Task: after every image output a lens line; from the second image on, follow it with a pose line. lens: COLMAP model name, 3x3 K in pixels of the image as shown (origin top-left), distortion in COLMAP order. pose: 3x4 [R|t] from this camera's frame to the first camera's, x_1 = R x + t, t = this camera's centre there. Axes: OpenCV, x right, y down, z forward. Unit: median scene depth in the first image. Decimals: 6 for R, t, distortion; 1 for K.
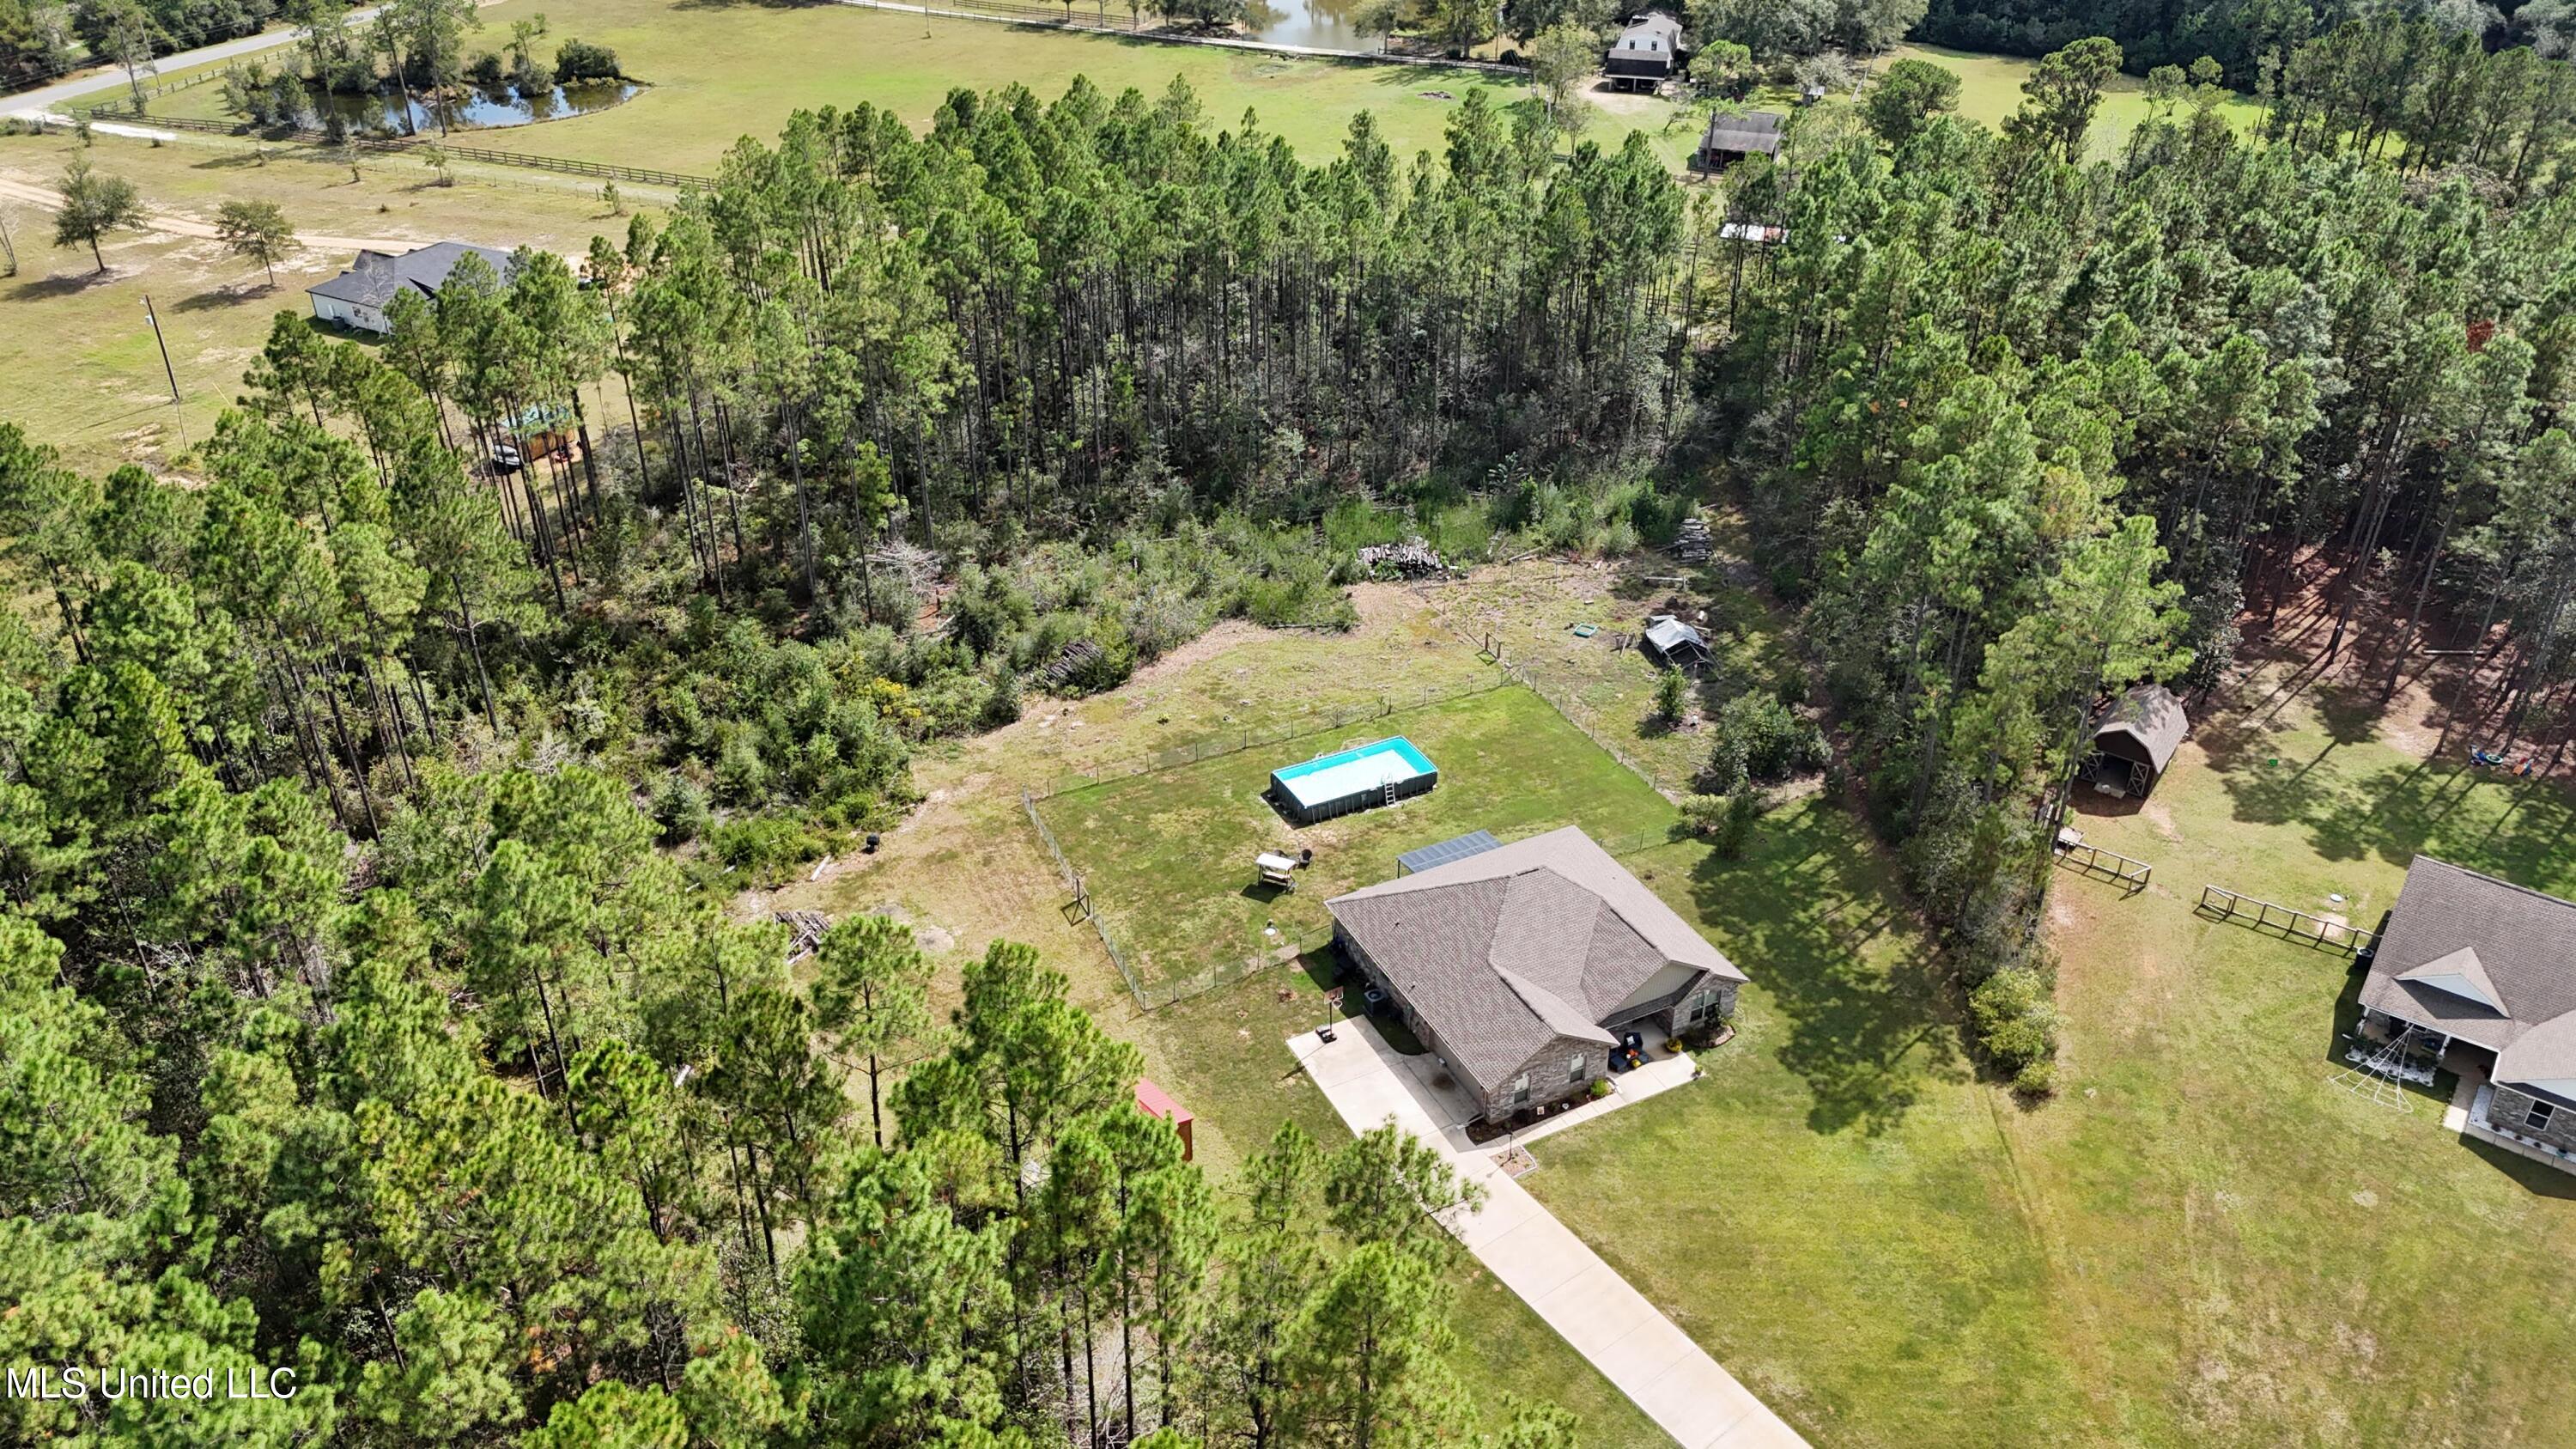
lens RADIAL K [[1898.7, 0, 1292.2], [0, 1898.7, 729.9], [0, 0, 1]] dist [0.058943, -0.043461]
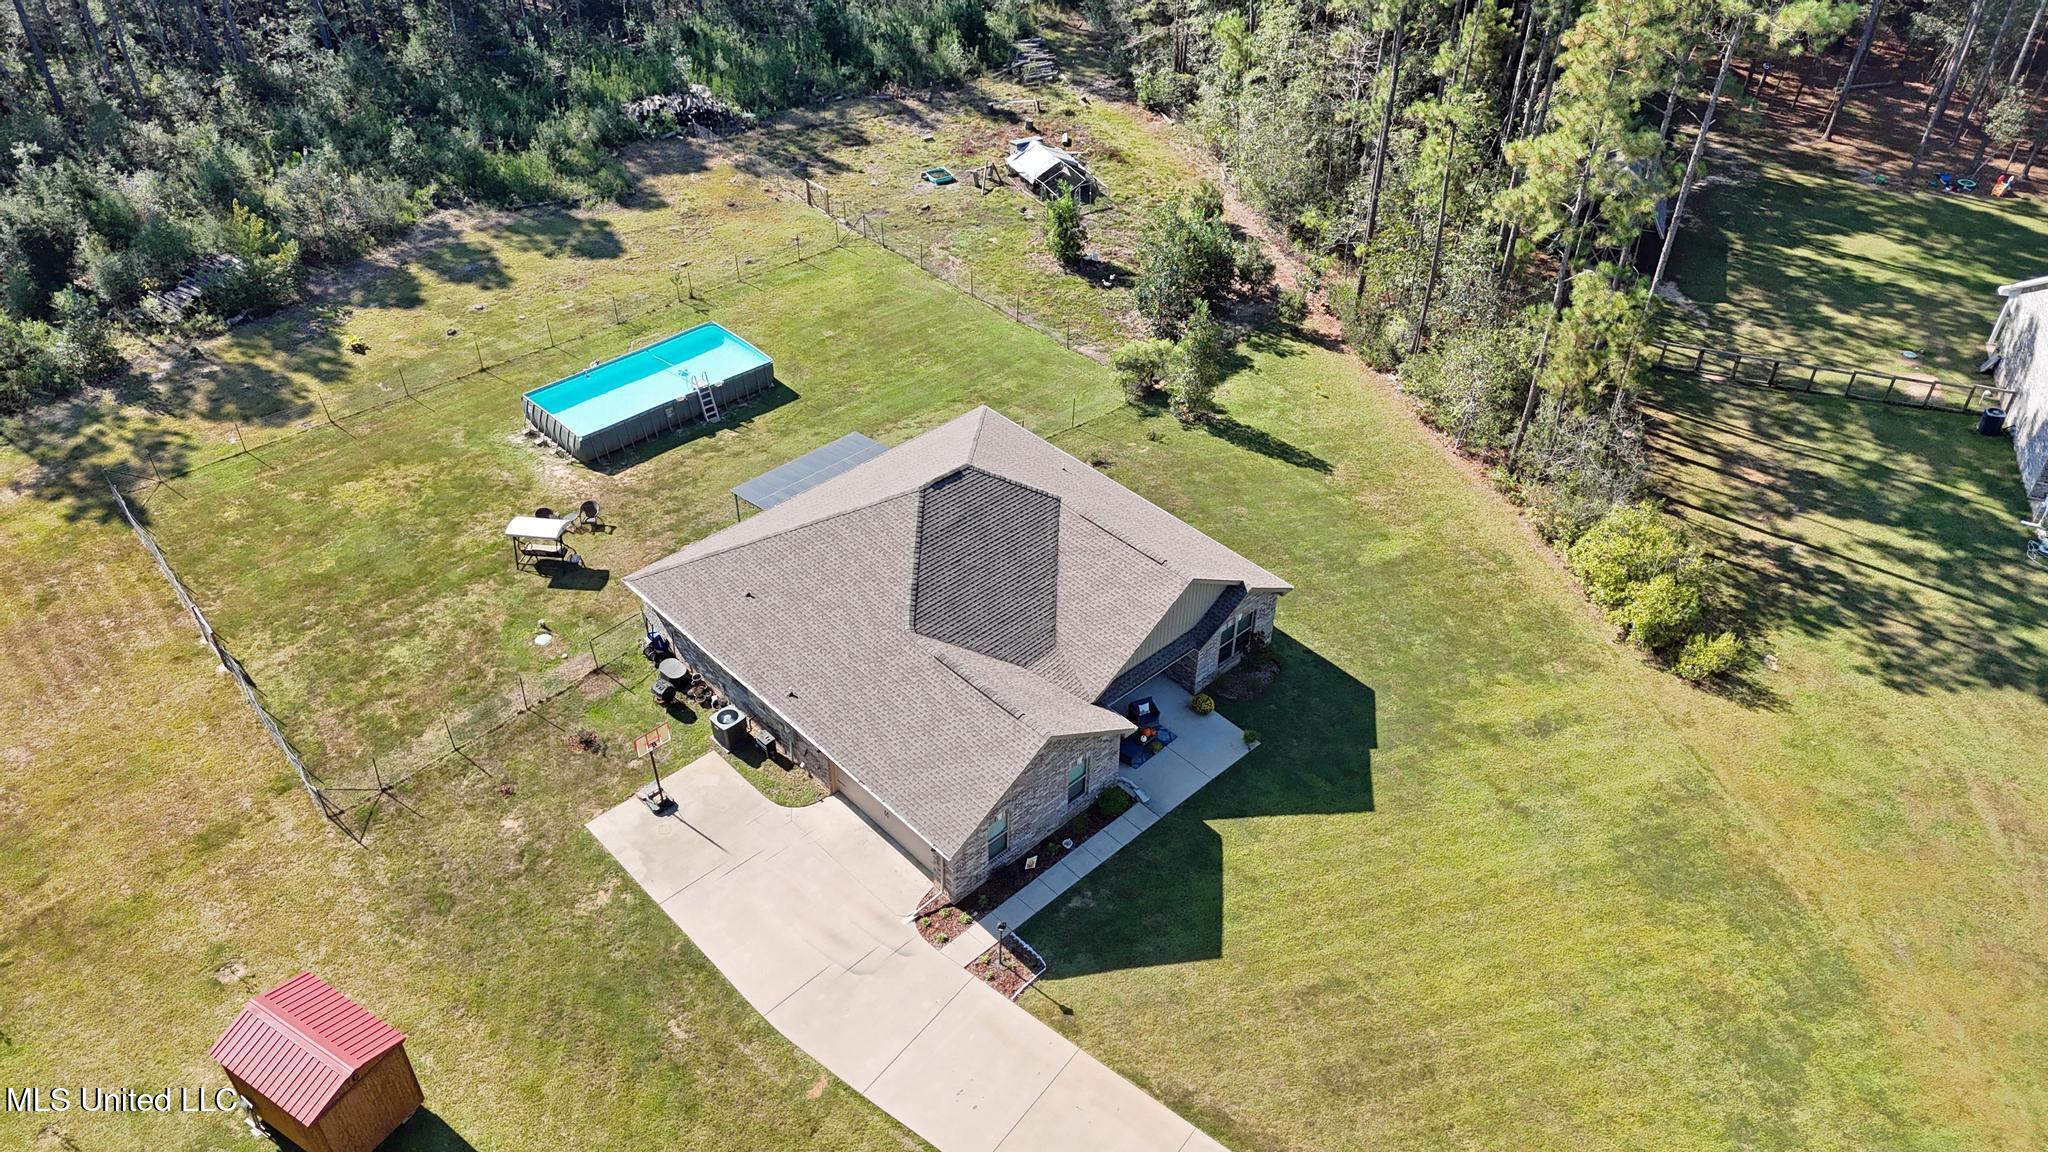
lens RADIAL K [[1509.3, 0, 1027.3], [0, 1509.3, 580.3], [0, 0, 1]] dist [0.058943, -0.043461]
pose [[0.960444, -0.168772, 0.221504, 0.034172], [0.139992, 0.980225, 0.139861, 0.040441], [-0.240728, -0.103319, 0.965078, 0.489456]]
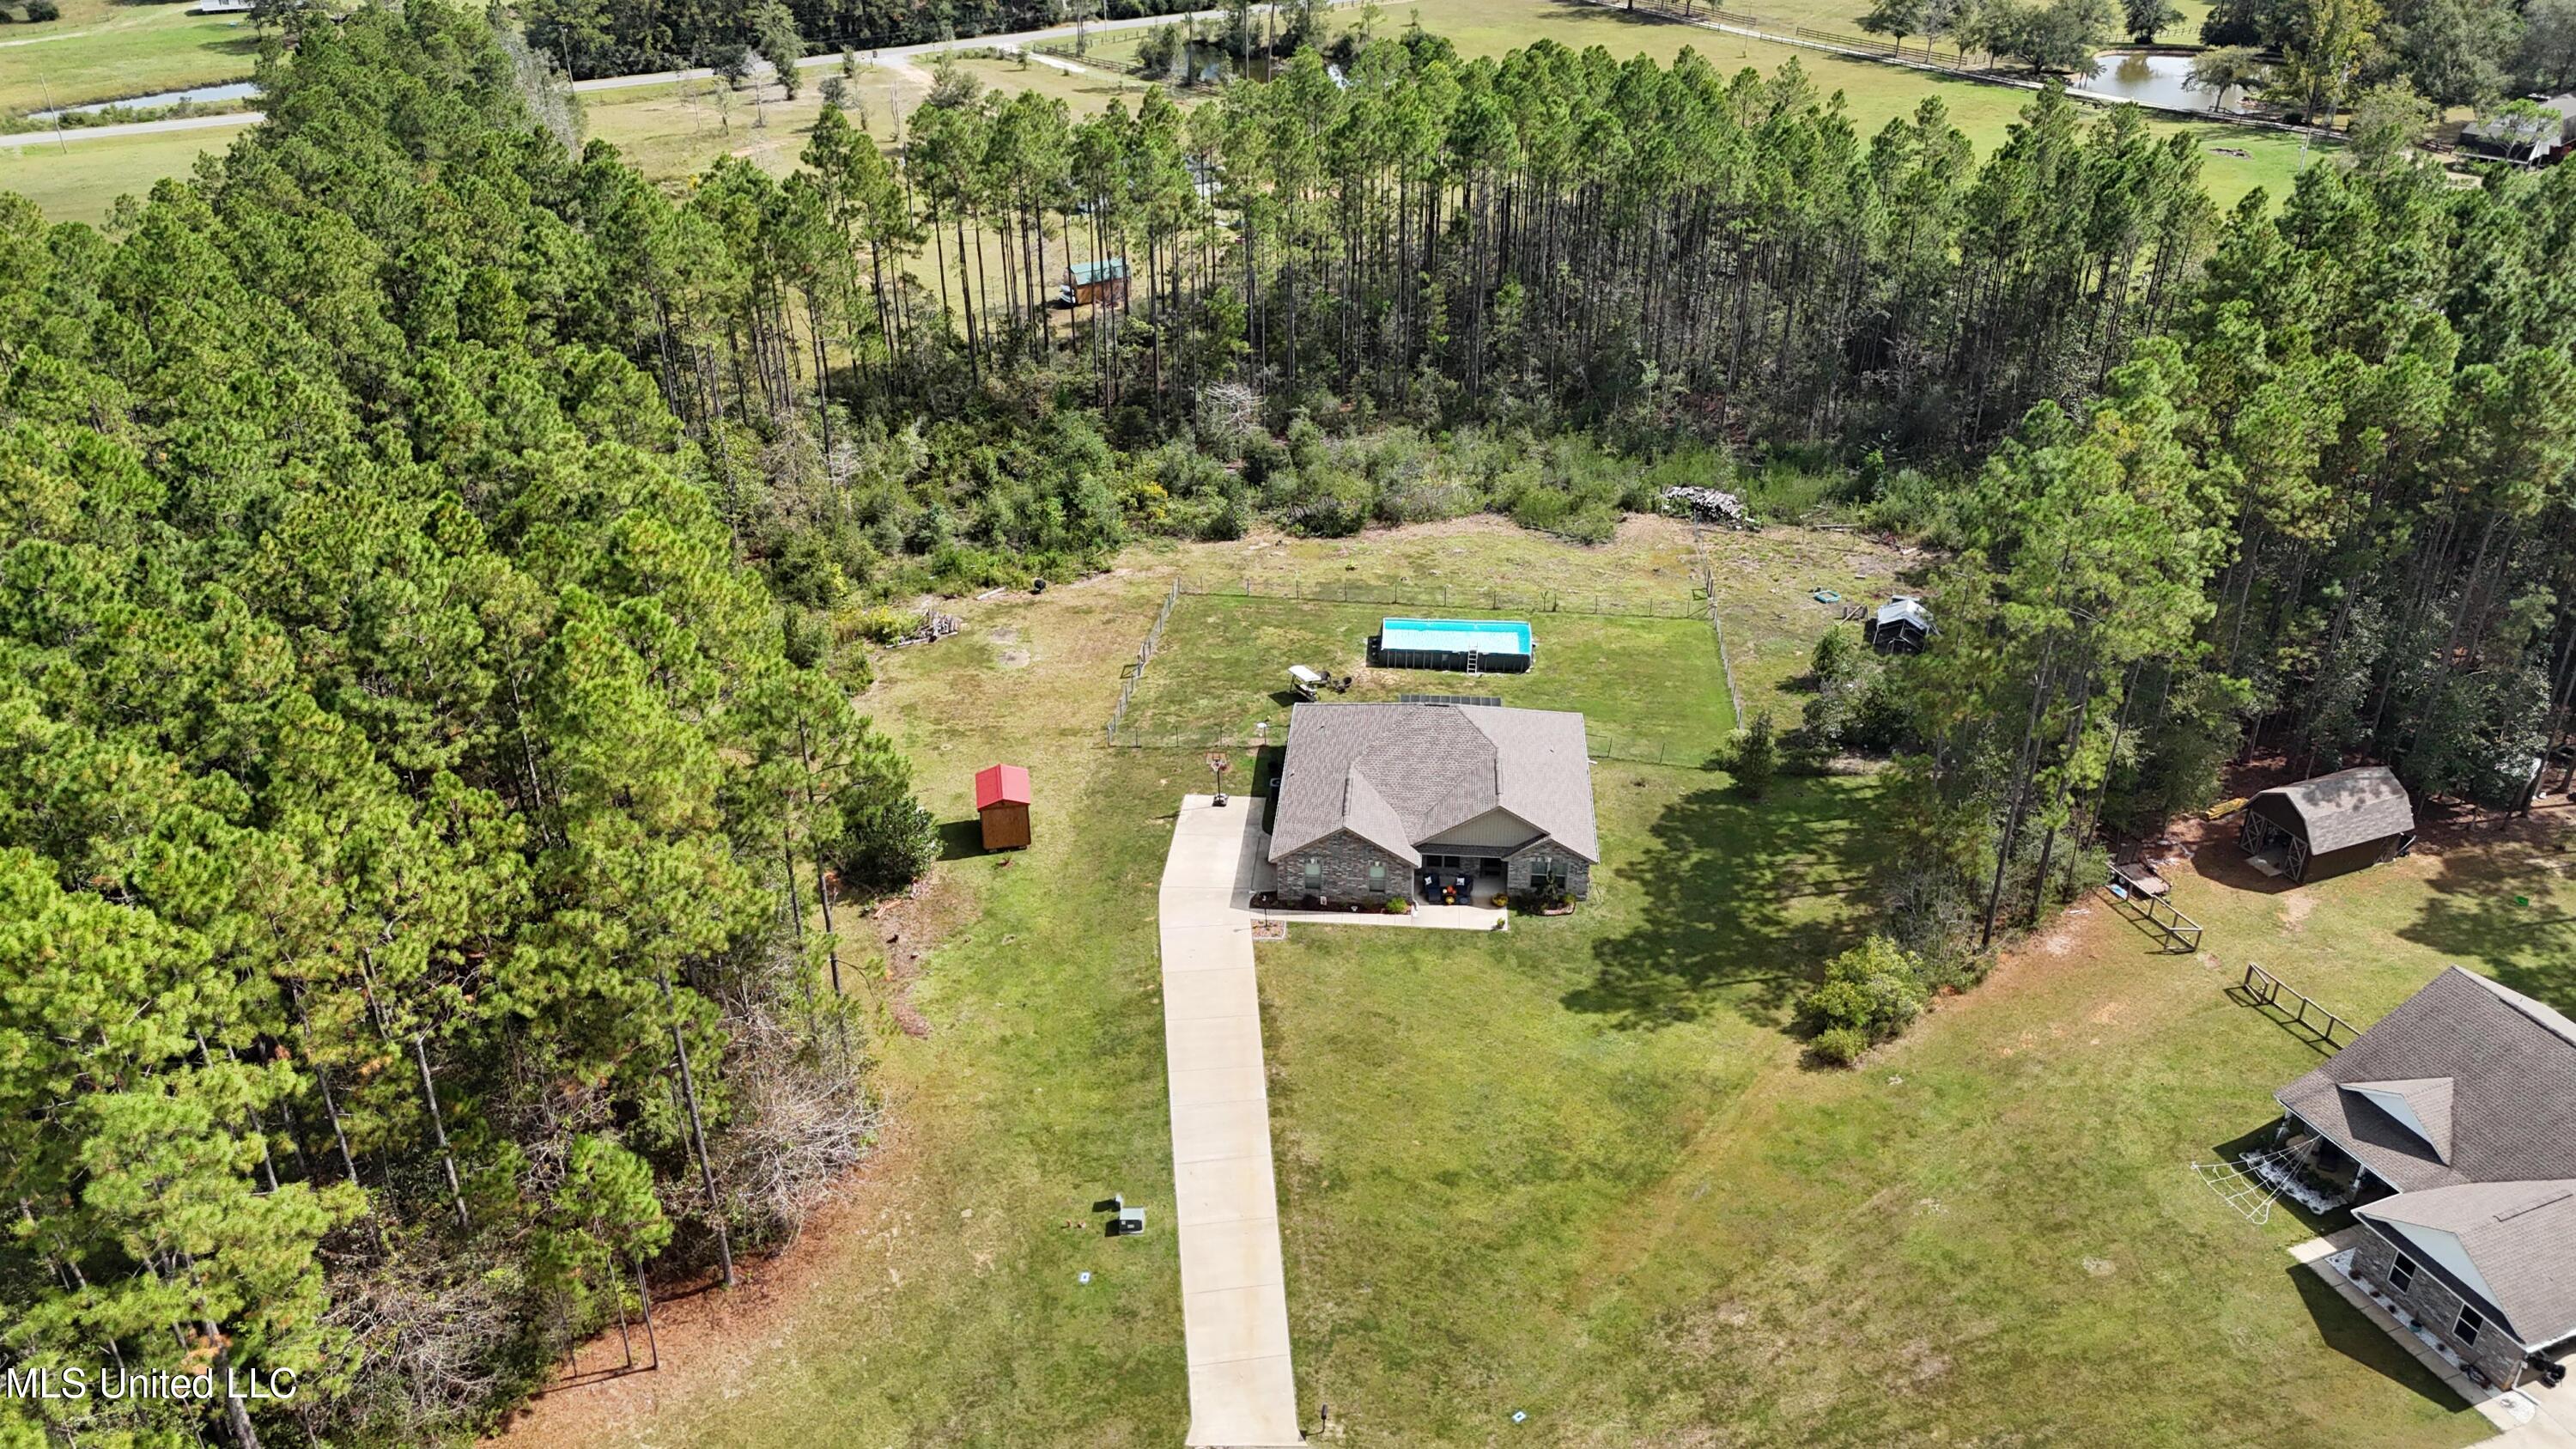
lens RADIAL K [[1896.4, 0, 1302.4], [0, 1896.4, 718.2], [0, 0, 1]] dist [0.101127, -0.128869]
pose [[0.852389, 0.247977, -0.460370, 0.508745], [-0.271164, 0.962395, 0.016323, 0.080486], [0.447106, 0.110922, 0.887577, 0.060549]]
